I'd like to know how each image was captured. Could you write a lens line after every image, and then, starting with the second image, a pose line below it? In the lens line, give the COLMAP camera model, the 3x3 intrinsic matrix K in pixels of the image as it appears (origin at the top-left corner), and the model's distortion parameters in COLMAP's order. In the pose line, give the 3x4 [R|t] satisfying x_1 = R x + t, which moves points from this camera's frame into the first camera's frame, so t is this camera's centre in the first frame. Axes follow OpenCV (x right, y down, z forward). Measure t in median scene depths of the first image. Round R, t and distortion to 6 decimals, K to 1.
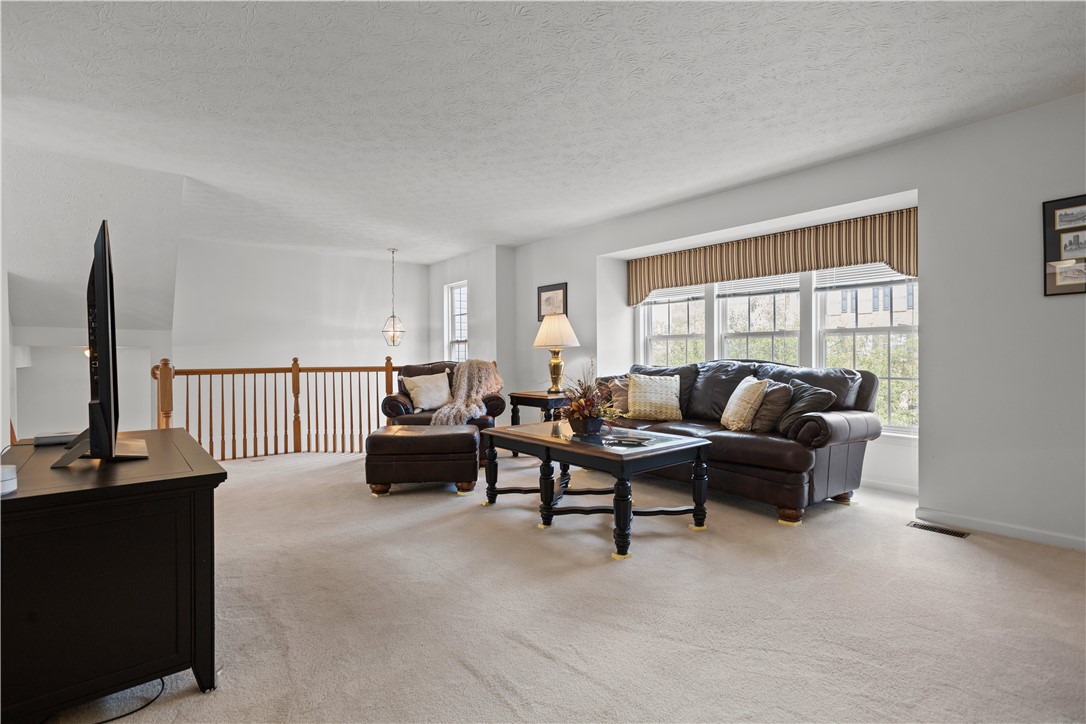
lens RADIAL K [[525.9, 0, 548.4], [0, 525.9, 355.5], [0, 0, 1]] dist [-0.002394, -0.000215]
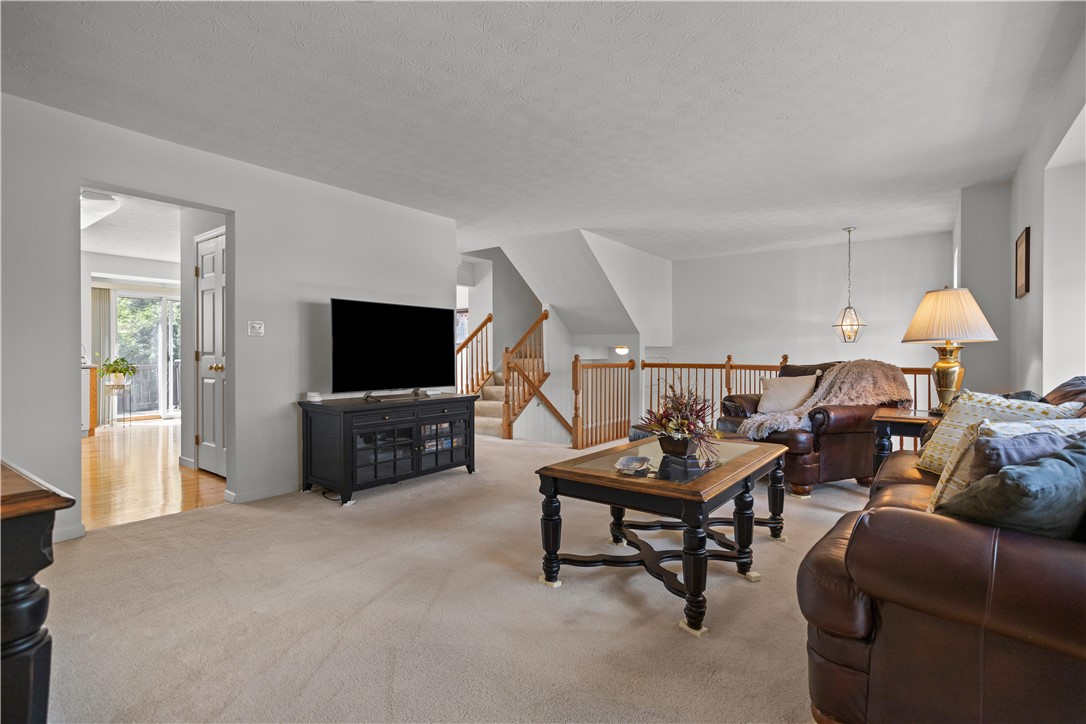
lens RADIAL K [[525.9, 0, 548.4], [0, 525.9, 355.5], [0, 0, 1]] dist [-0.002394, -0.000215]
pose [[0.223806, 0.010399, -0.974578, 0.512928], [-0.002233, 0.999946, 0.010157, -0.005589], [0.974631, -0.000097, 0.223817, 0.408344]]
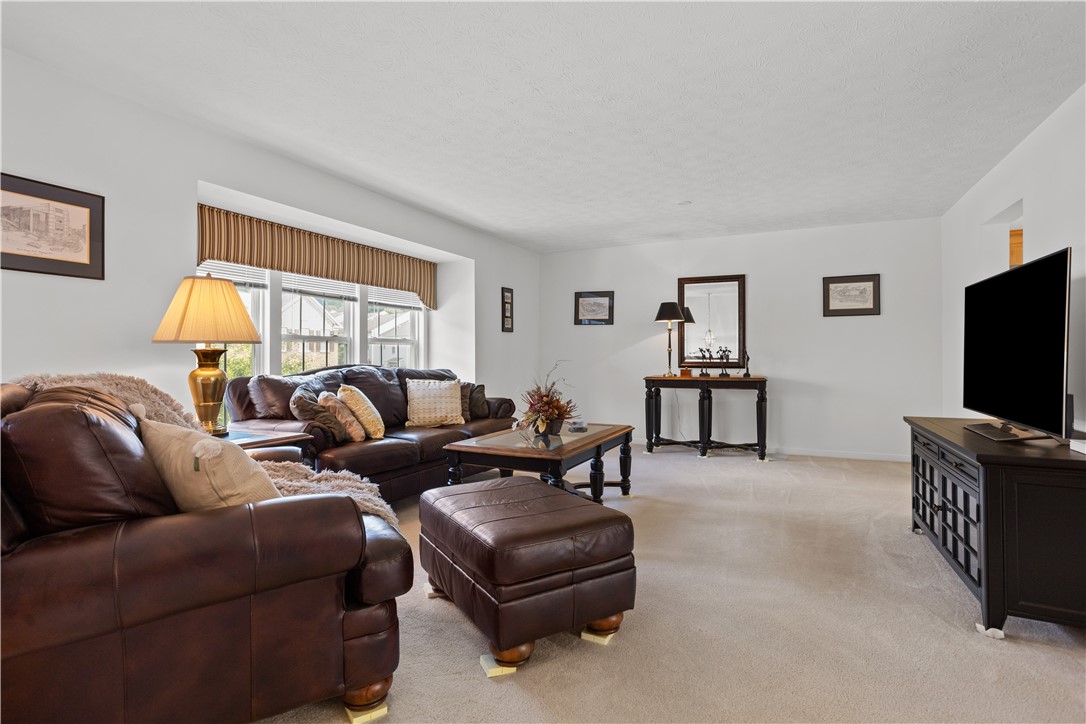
lens RADIAL K [[525.9, 0, 548.4], [0, 525.9, 355.5], [0, 0, 1]] dist [-0.002394, -0.000215]
pose [[-0.409050, 0.006240, 0.912491, -0.562537], [0.002815, 0.999980, -0.005576, -0.002540], [-0.912507, 0.000287, -0.409060, 0.907517]]
